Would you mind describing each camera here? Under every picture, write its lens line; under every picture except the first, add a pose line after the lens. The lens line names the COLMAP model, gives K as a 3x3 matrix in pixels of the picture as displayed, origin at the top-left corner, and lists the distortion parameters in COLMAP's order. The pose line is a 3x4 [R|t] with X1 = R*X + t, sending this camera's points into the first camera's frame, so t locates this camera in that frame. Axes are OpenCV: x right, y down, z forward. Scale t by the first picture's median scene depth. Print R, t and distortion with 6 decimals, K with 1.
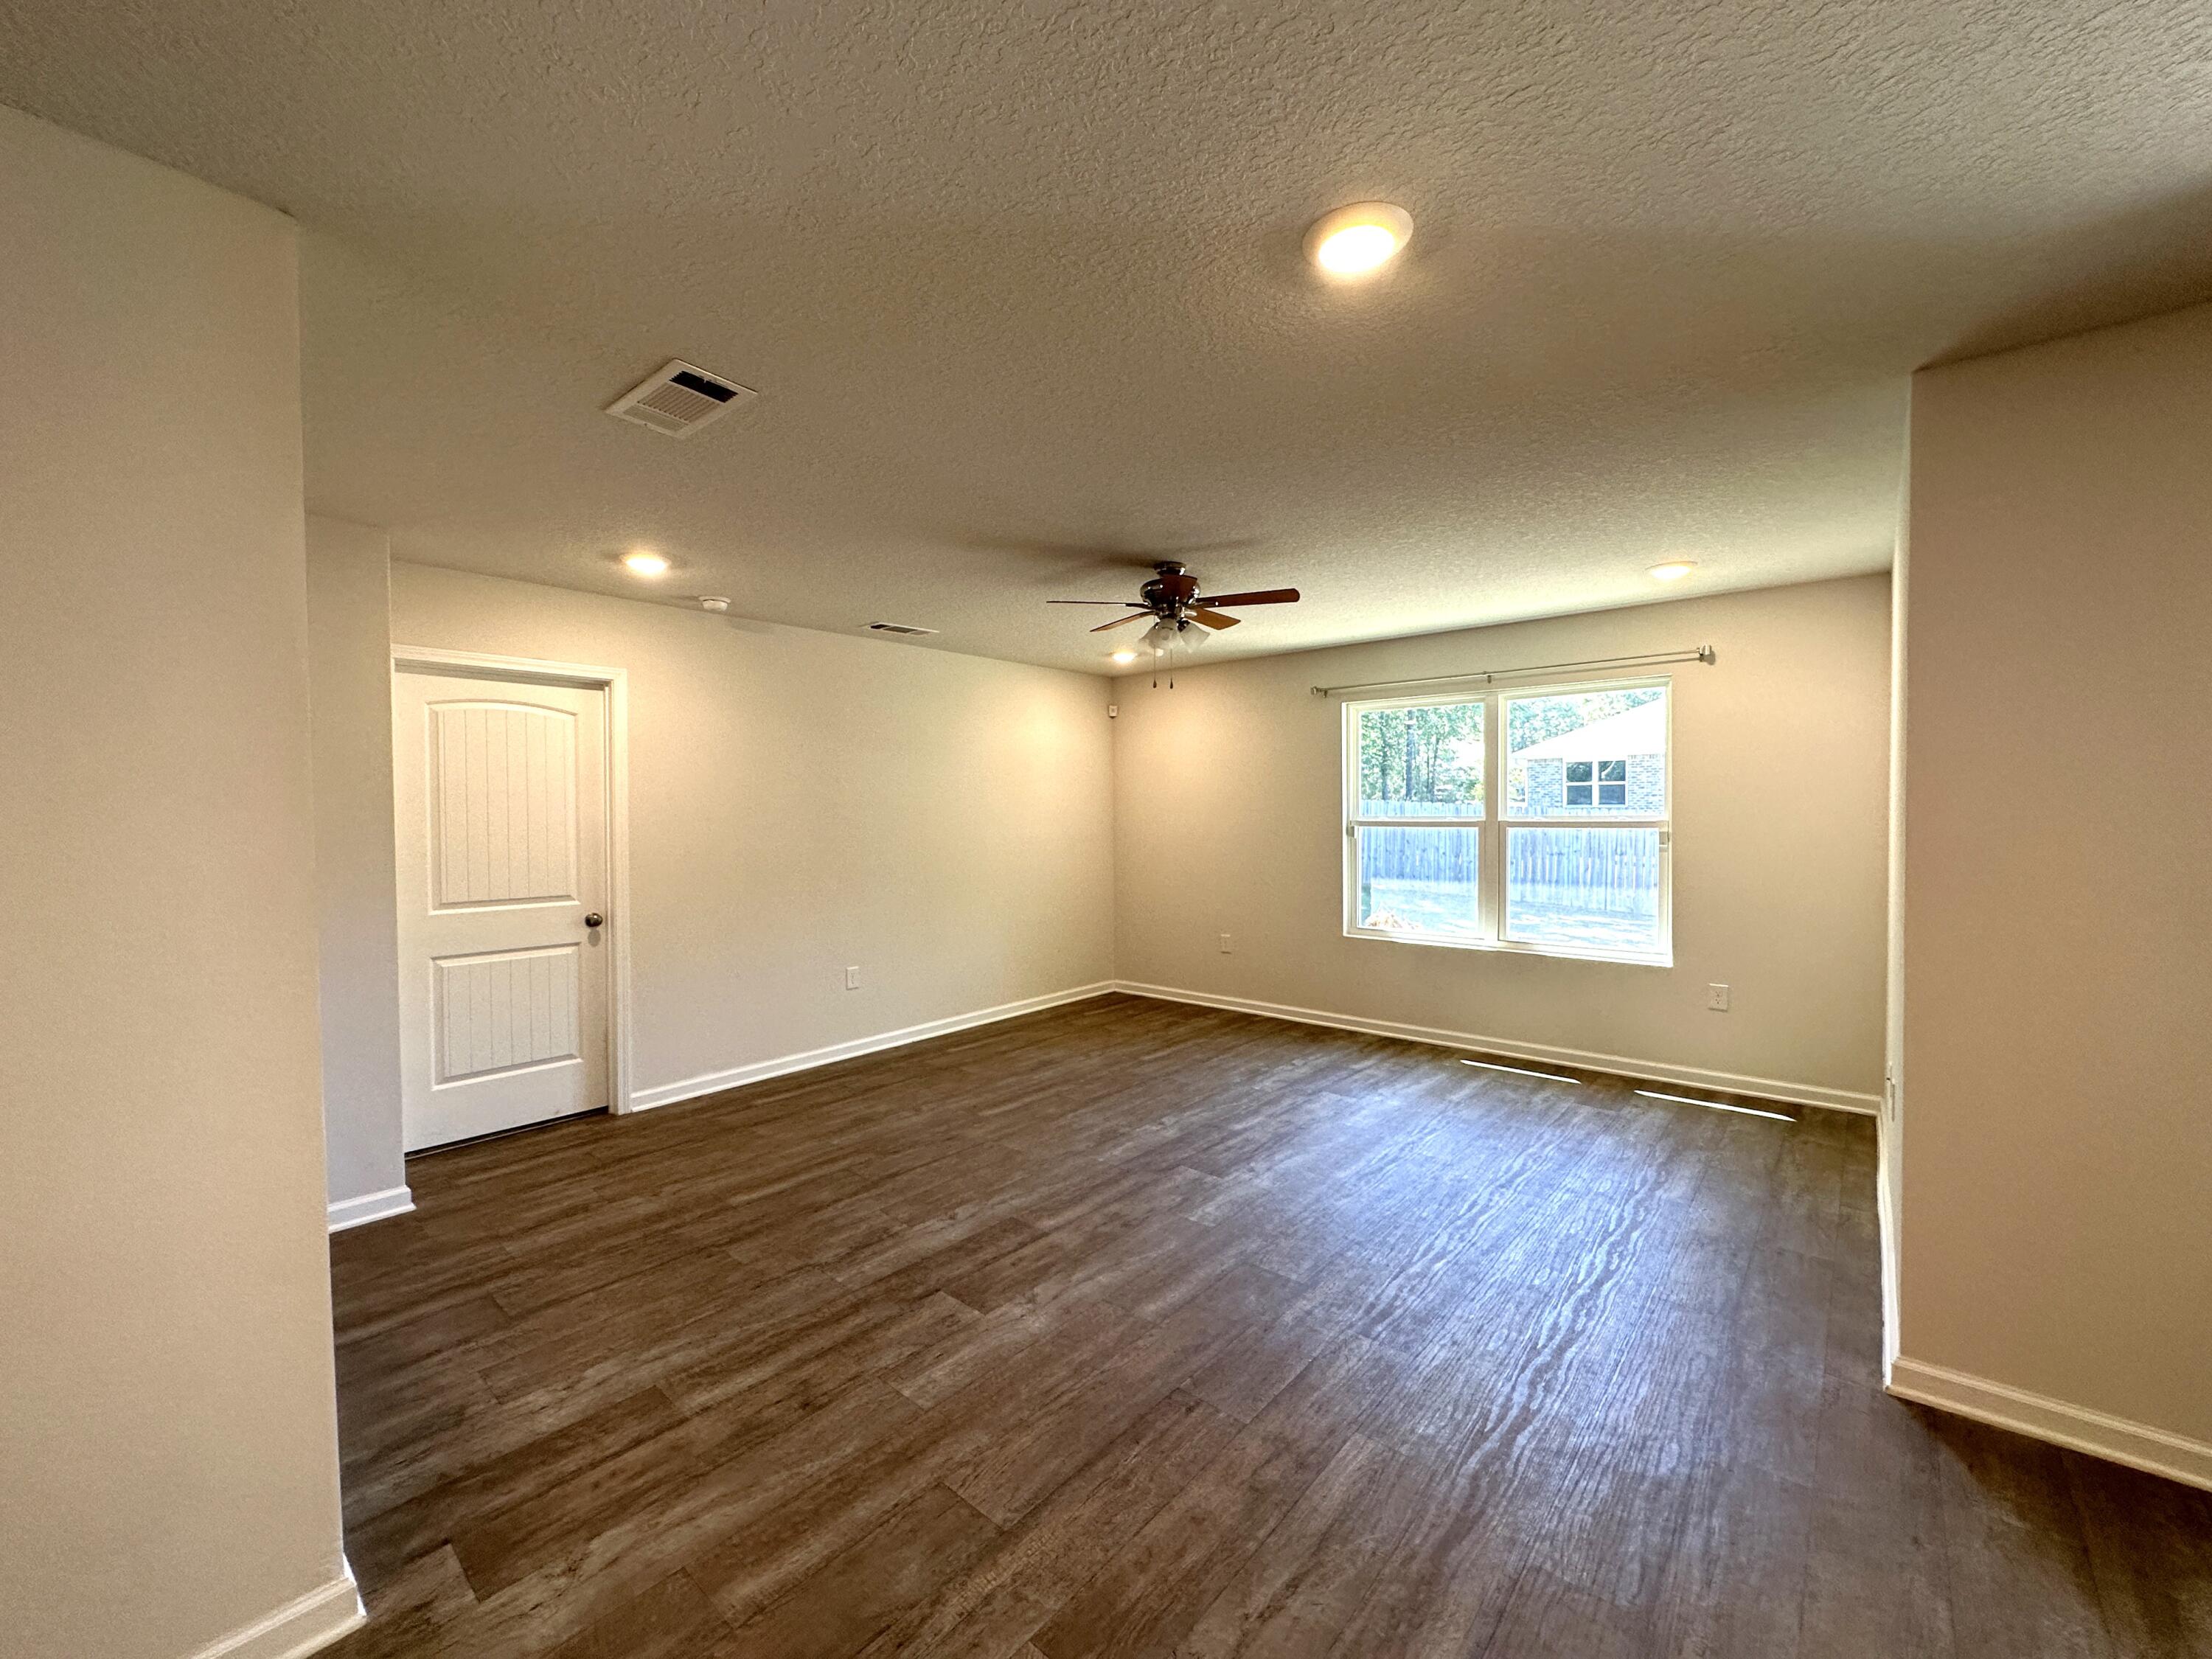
lens RADIAL K [[883.0, 0, 1103.0], [0, 883.0, 831.2], [0, 0, 1]] dist [-0.001968, 0.000194]
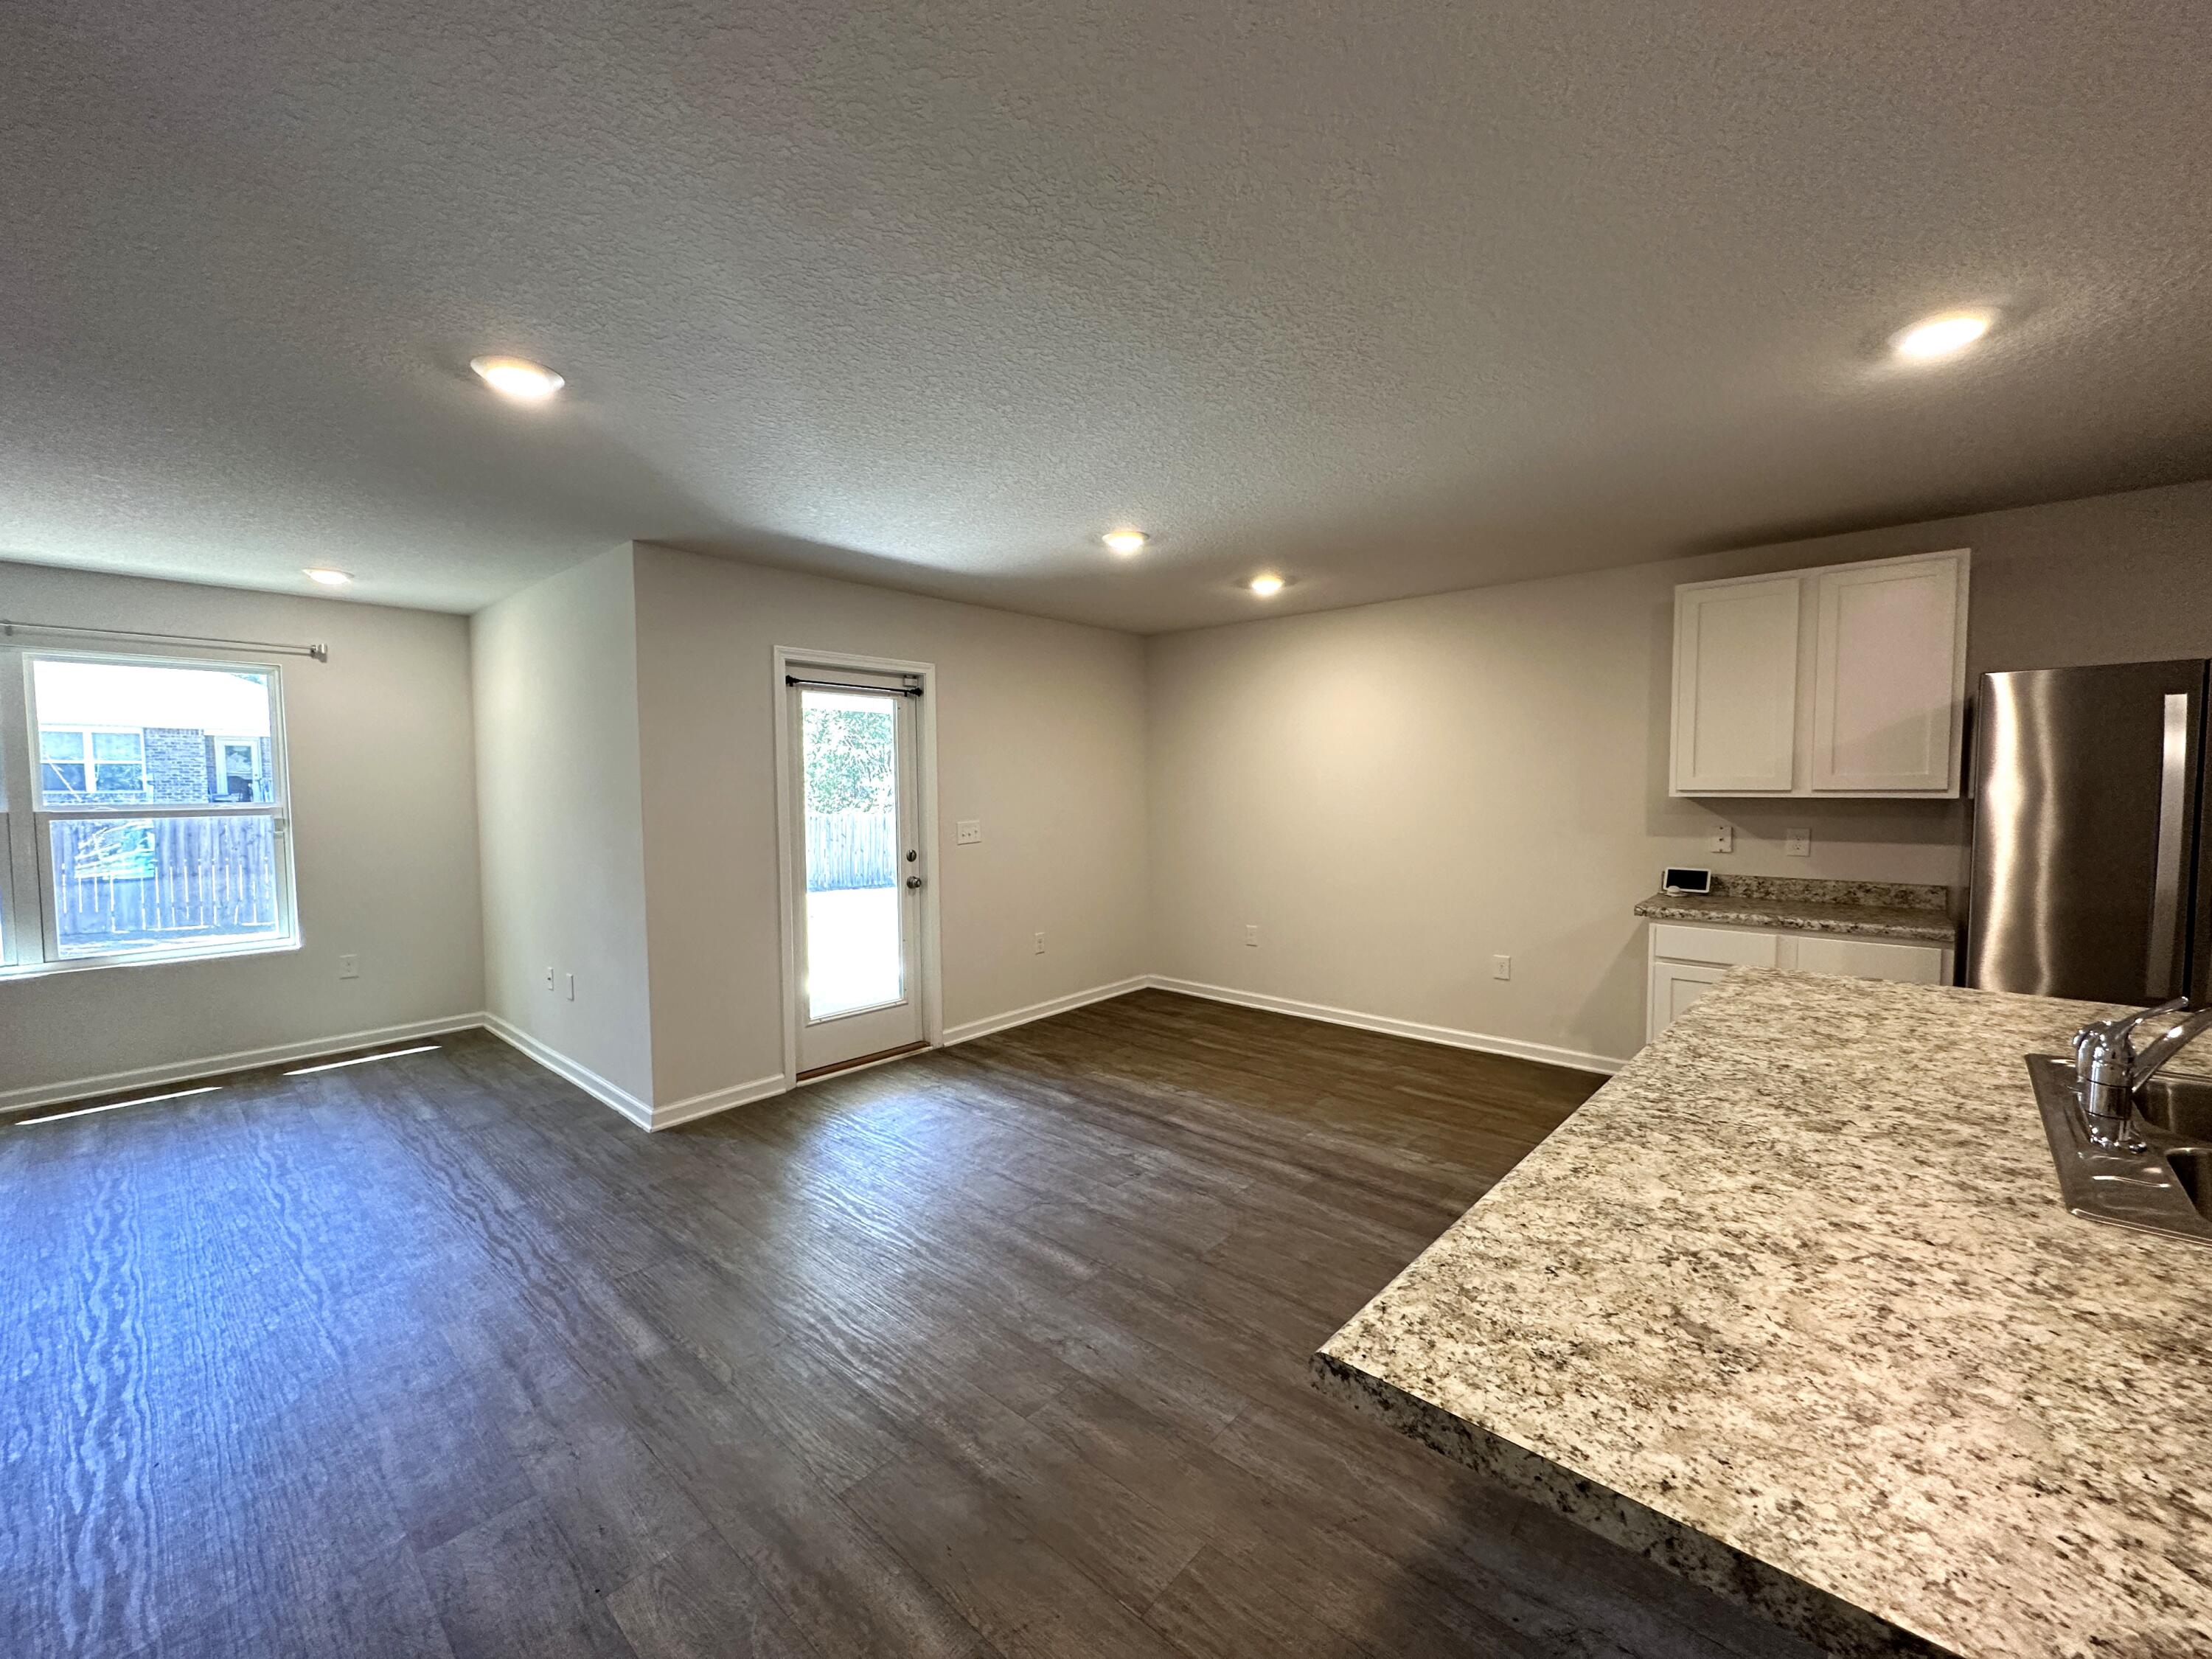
lens RADIAL K [[880.5, 0, 1104.3], [0, 880.5, 830.8], [0, 0, 1]] dist [-0.001567, 0.000573]
pose [[0.009098, -0.044039, 0.998988, -0.415531], [0.030538, 0.998576, 0.043743, -0.000814], [-0.999492, 0.030109, 0.010429, 0.040579]]
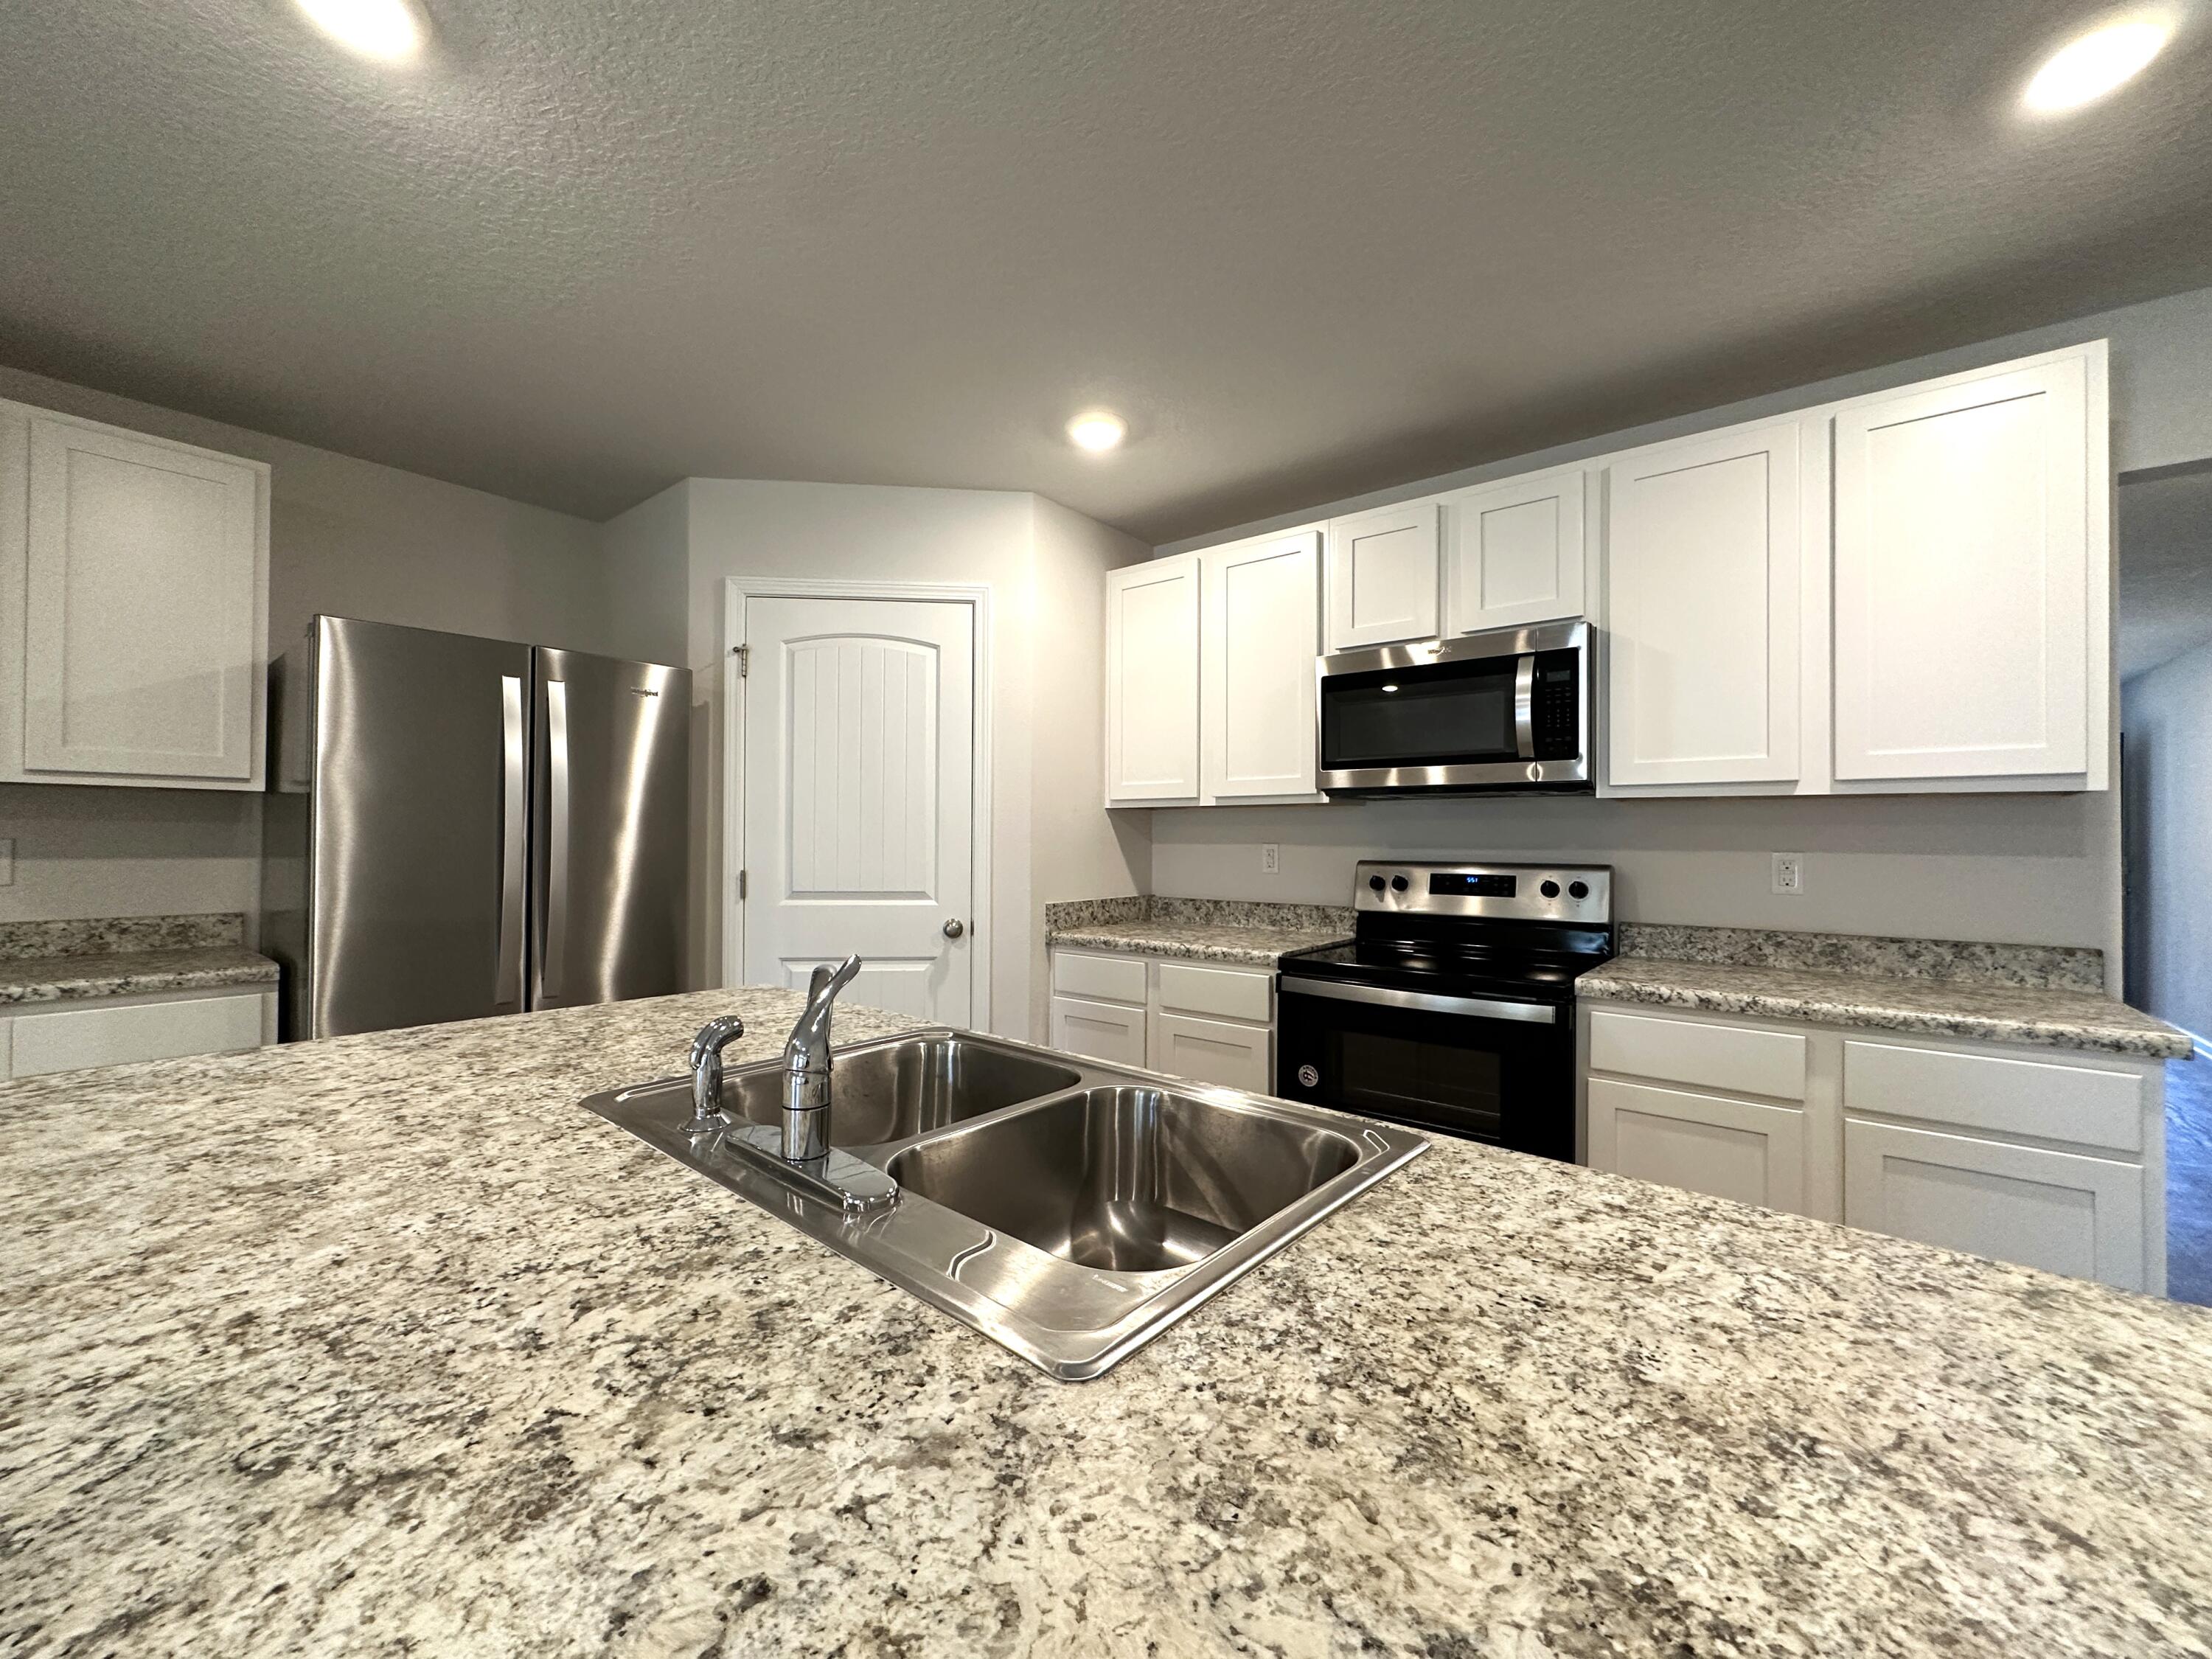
lens RADIAL K [[880.5, 0, 1104.3], [0, 880.5, 830.8], [0, 0, 1]] dist [-0.001567, 0.000573]
pose [[-0.999468, 0.002560, -0.032529, -0.166395], [0.002063, 0.999881, 0.015299, 0.046843], [0.032565, 0.015224, -0.999354, -0.105135]]
